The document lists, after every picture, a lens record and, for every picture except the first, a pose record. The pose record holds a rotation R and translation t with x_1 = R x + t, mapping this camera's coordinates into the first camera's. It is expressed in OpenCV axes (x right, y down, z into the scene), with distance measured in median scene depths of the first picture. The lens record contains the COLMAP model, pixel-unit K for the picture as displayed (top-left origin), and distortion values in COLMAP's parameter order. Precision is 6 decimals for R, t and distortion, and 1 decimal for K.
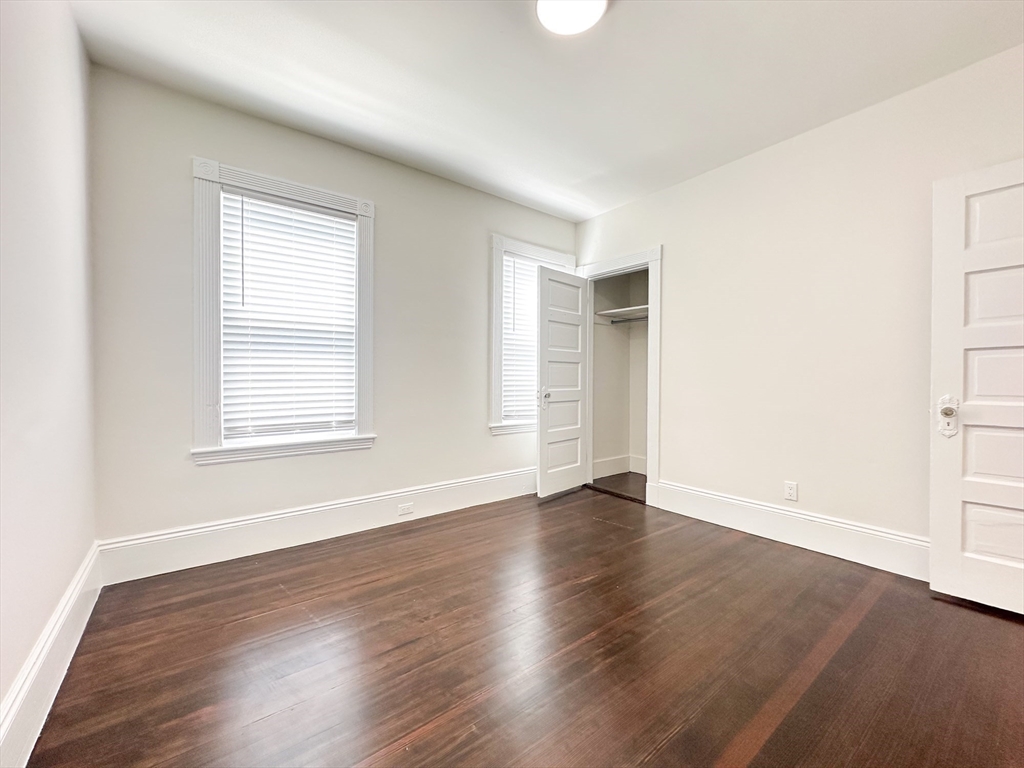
lens RADIAL K [[413.1, 0, 509.3], [0, 413.1, 384.3], [0, 0, 1]] dist [0.000953, 0.000384]
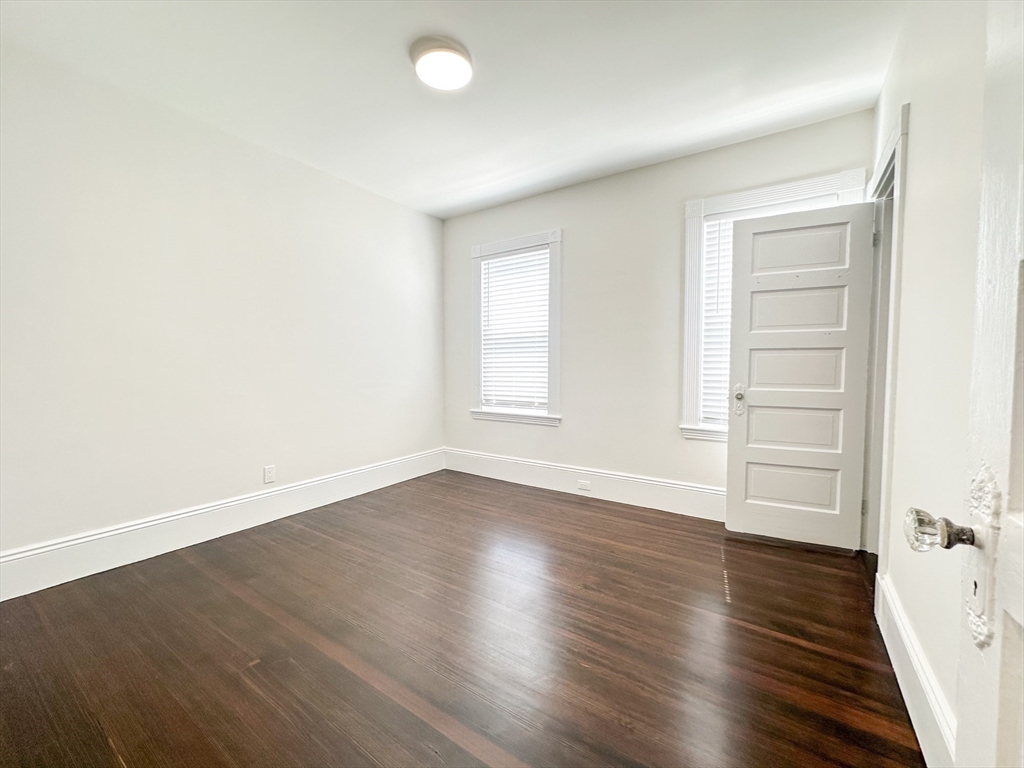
lens RADIAL K [[413.1, 0, 509.3], [0, 413.1, 384.3], [0, 0, 1]] dist [0.000953, 0.000384]
pose [[0.316175, 0.042378, -0.947754, 0.819730], [-0.011885, 0.999100, 0.040709, -0.023703], [0.948627, -0.001607, 0.316394, 0.472856]]
